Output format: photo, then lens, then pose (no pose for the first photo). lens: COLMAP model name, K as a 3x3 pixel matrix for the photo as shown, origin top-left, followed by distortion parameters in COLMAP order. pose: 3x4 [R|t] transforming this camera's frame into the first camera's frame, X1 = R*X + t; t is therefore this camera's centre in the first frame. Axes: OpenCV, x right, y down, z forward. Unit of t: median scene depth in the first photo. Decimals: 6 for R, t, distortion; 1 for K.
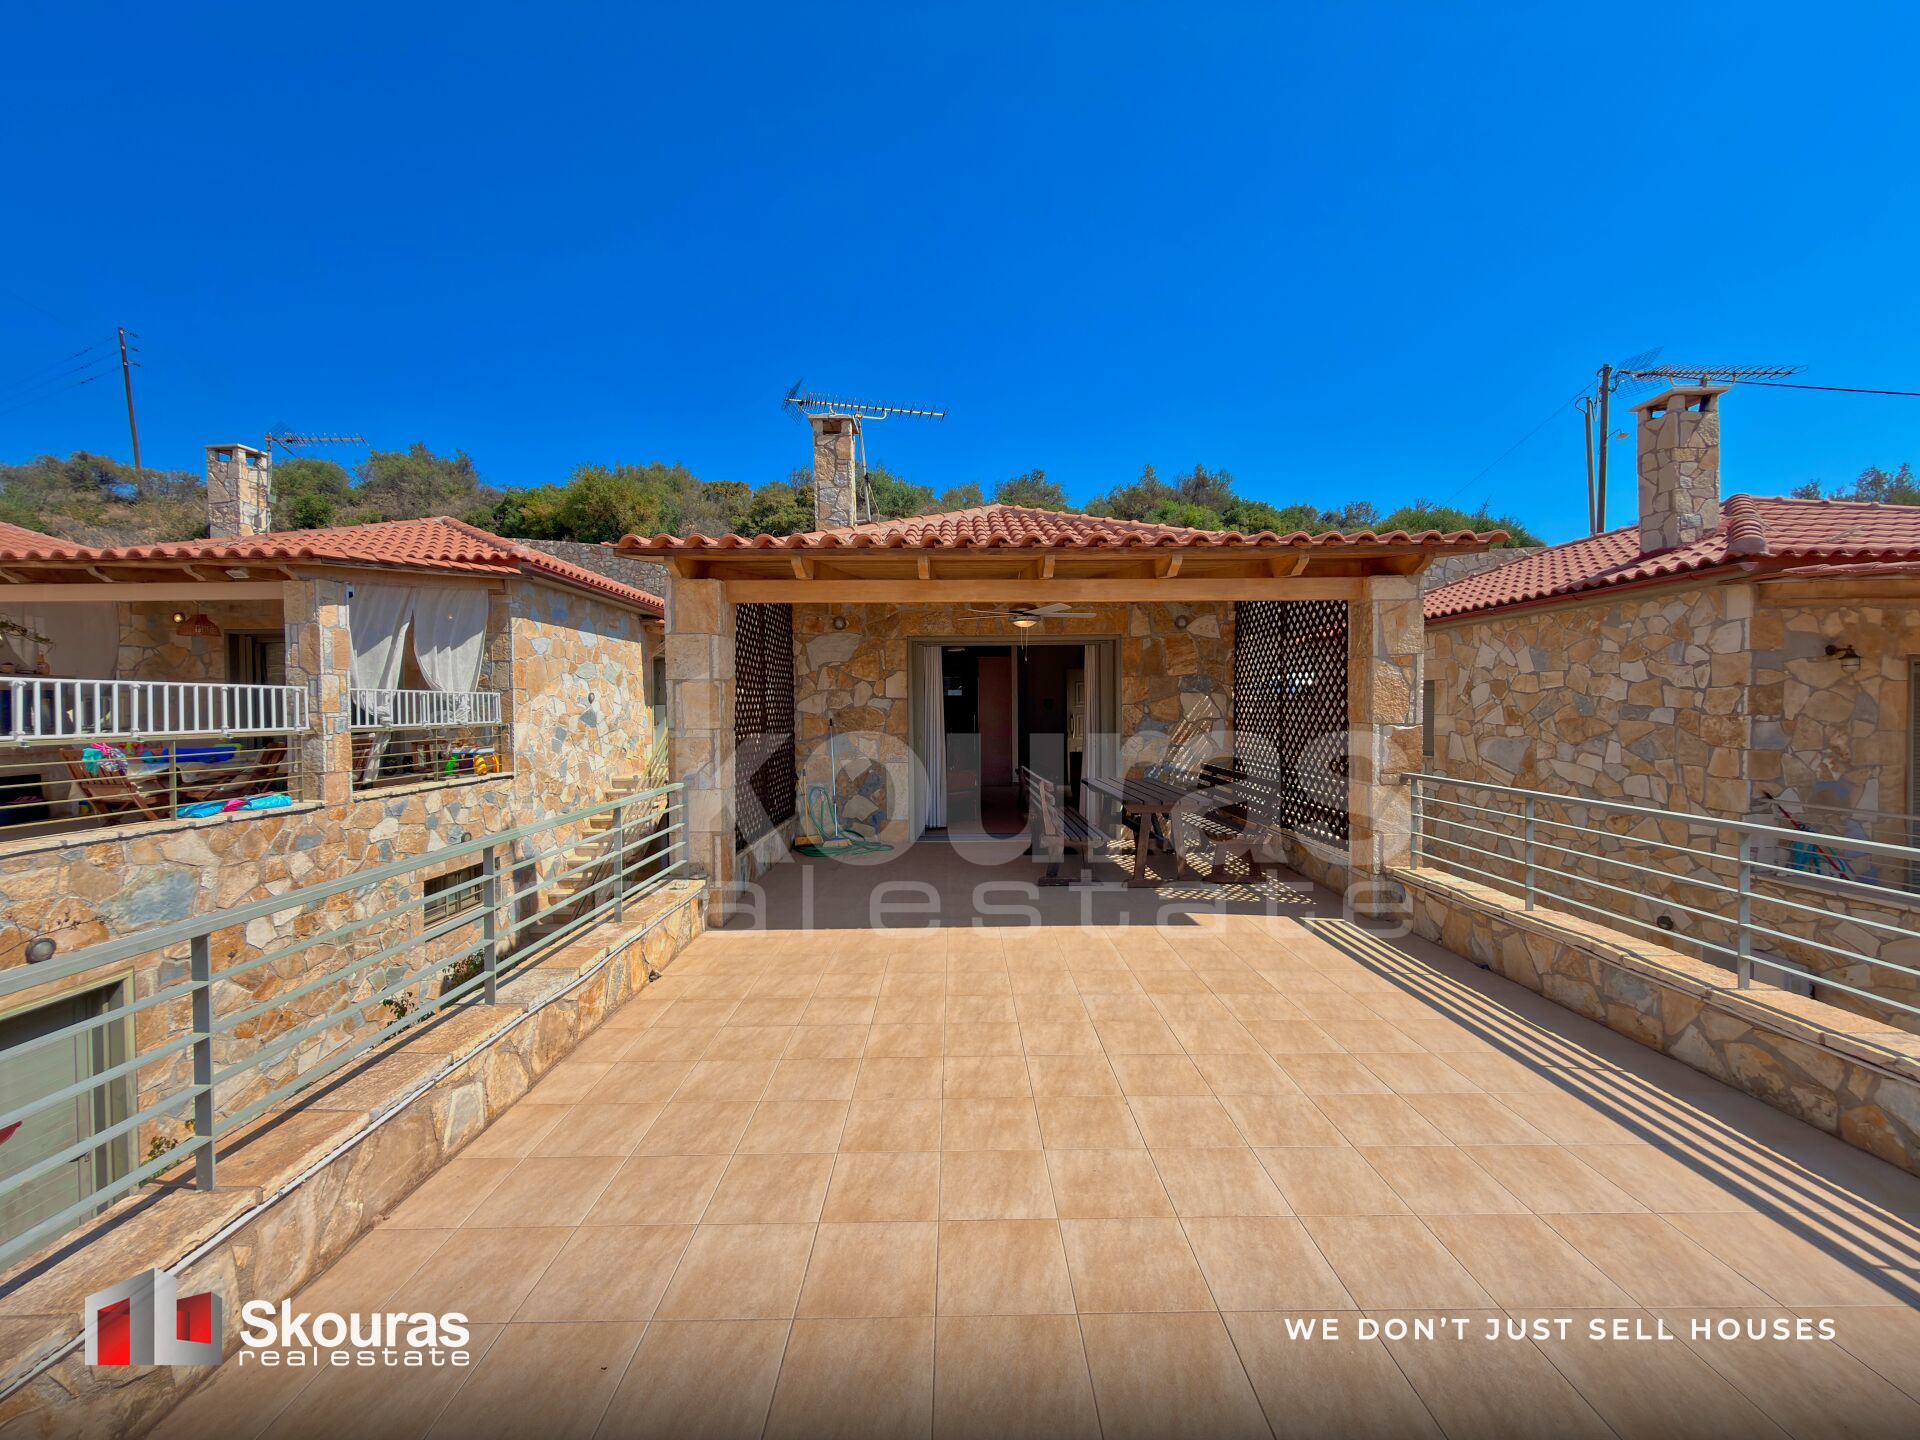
lens RADIAL K [[763.6, 0, 957.4], [0, 763.6, 718.4], [0, 0, 1]] dist [0.000069, 0.000456]
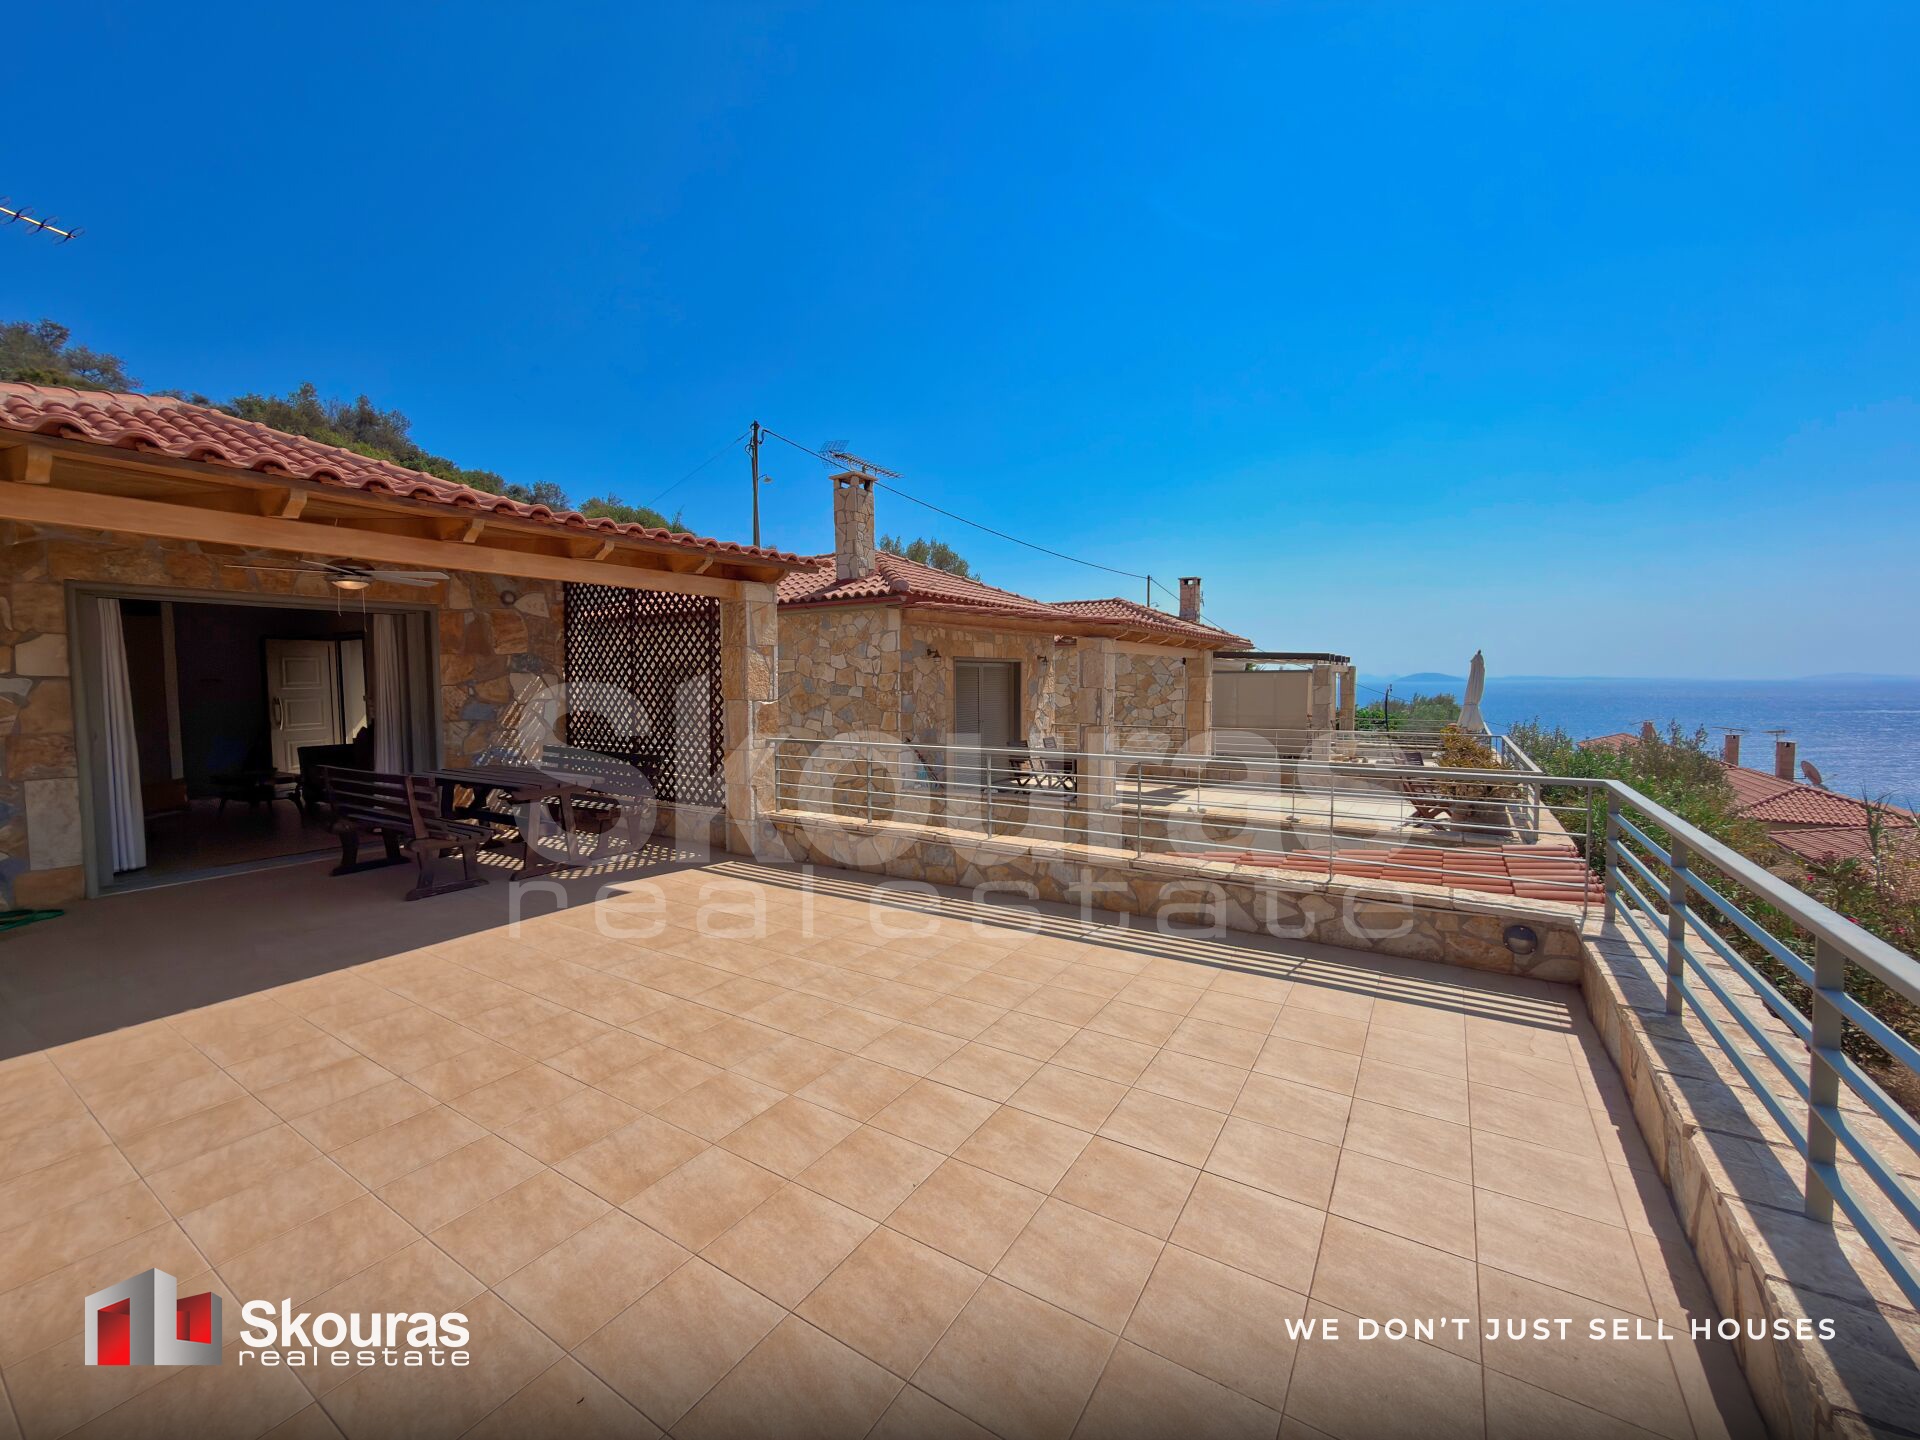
lens RADIAL K [[763.6, 0, 957.4], [0, 763.6, 718.4], [0, 0, 1]] dist [0.000069, 0.000456]
pose [[0.542330, -0.039360, 0.839243, -0.240647], [0.017701, 0.999216, 0.035424, -0.001227], [-0.839979, -0.004356, 0.542601, 0.028674]]
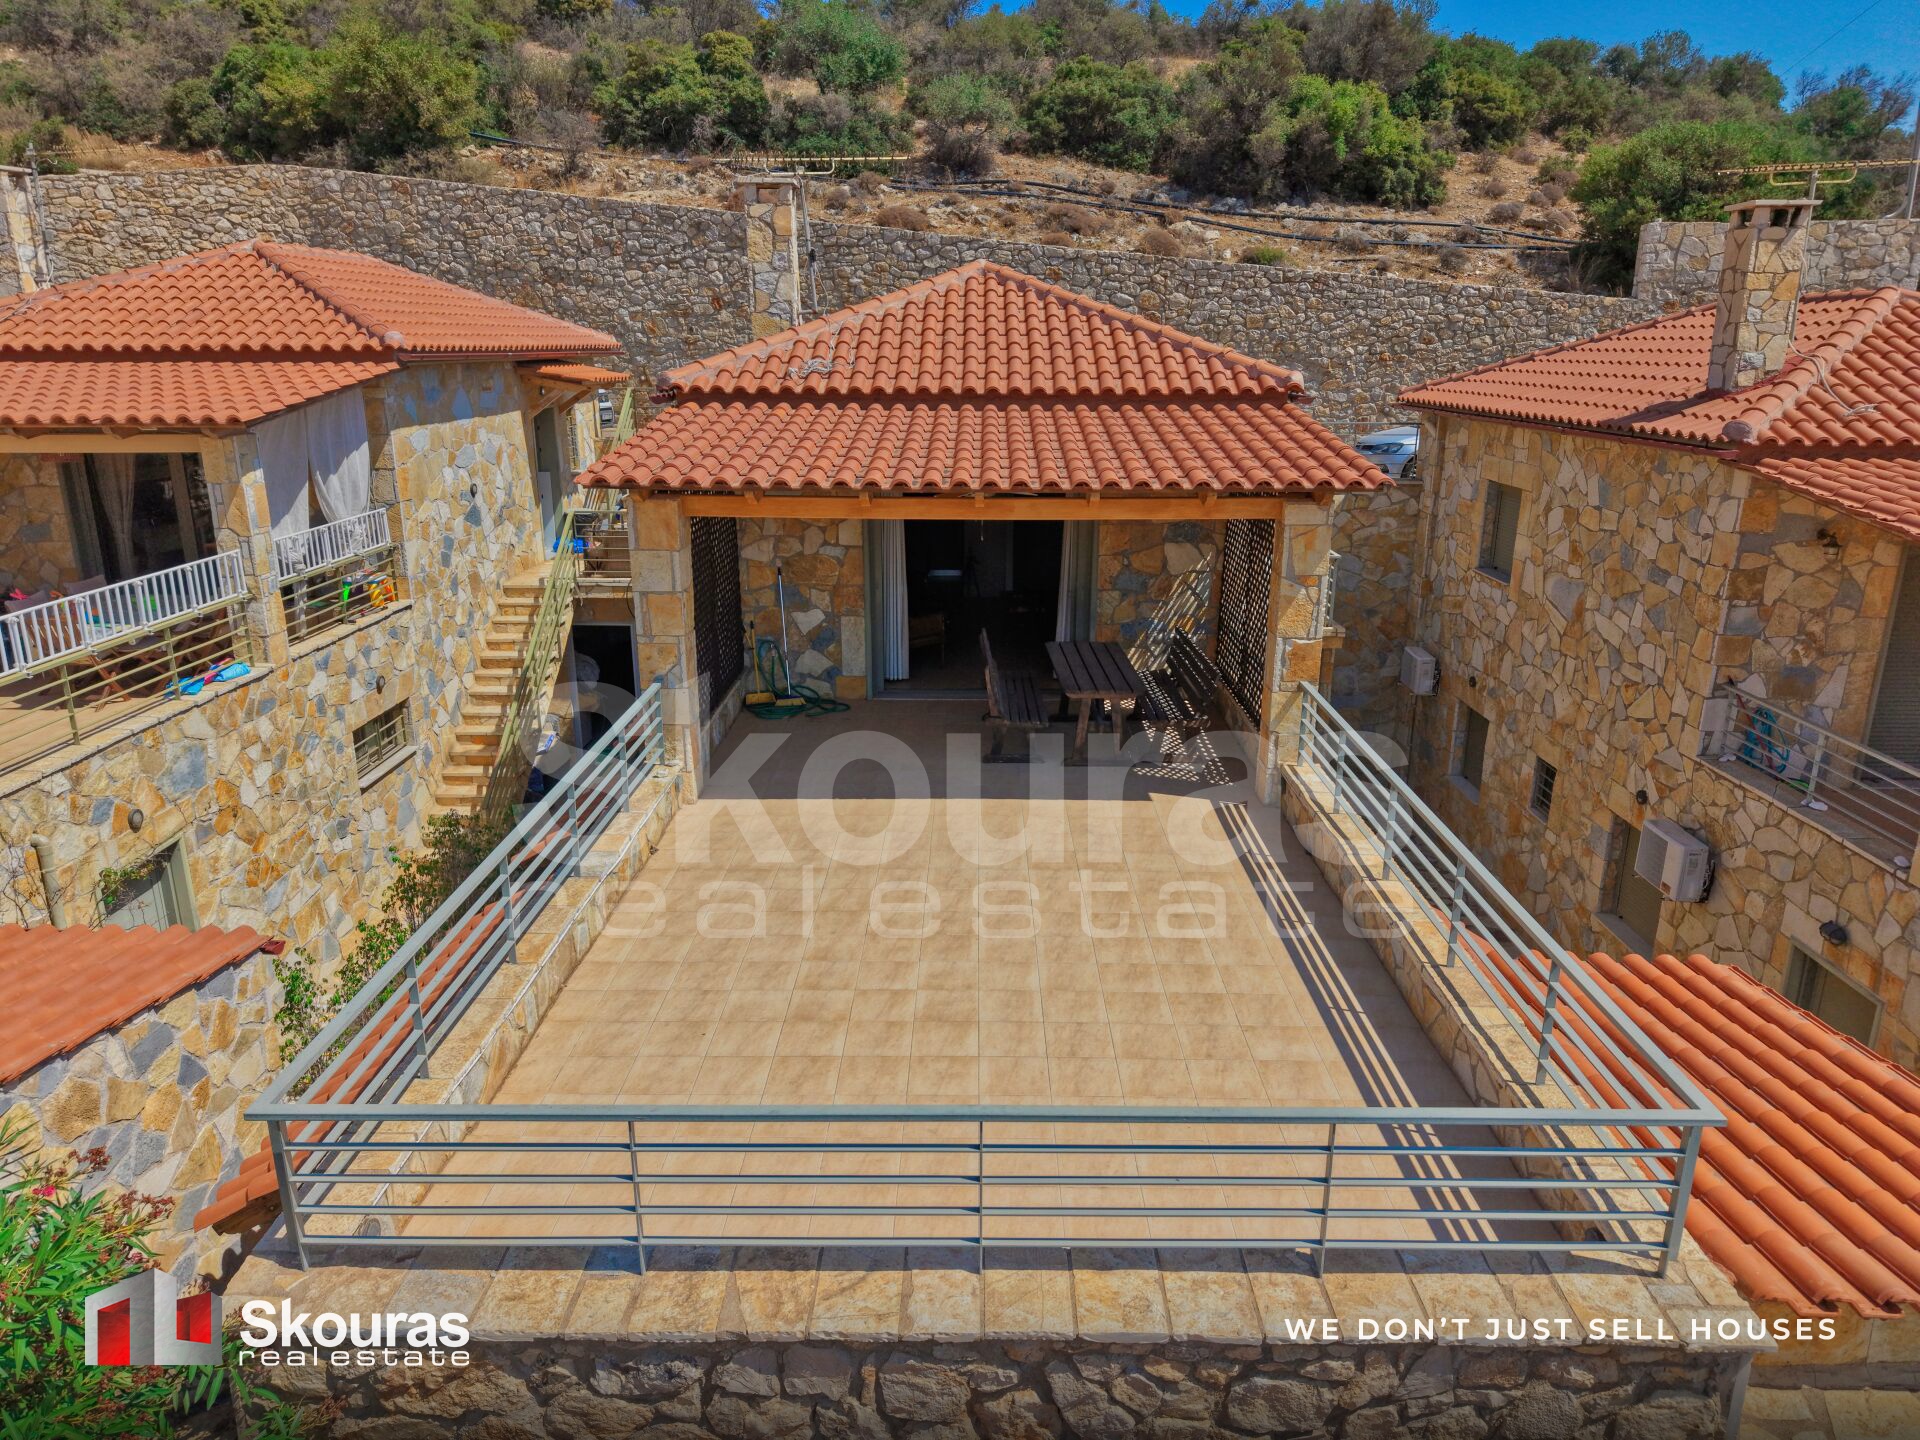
lens RADIAL K [[1304.0, 0, 960.0], [0, 1304.0, 720.0], [0, 0, 1]] dist [0.011359, -0.006083]
pose [[0.999795, 0.013847, -0.014786, 0.090018], [-0.009405, 0.963765, 0.266586, -0.283343], [0.017942, -0.266392, 0.963698, -0.640171]]
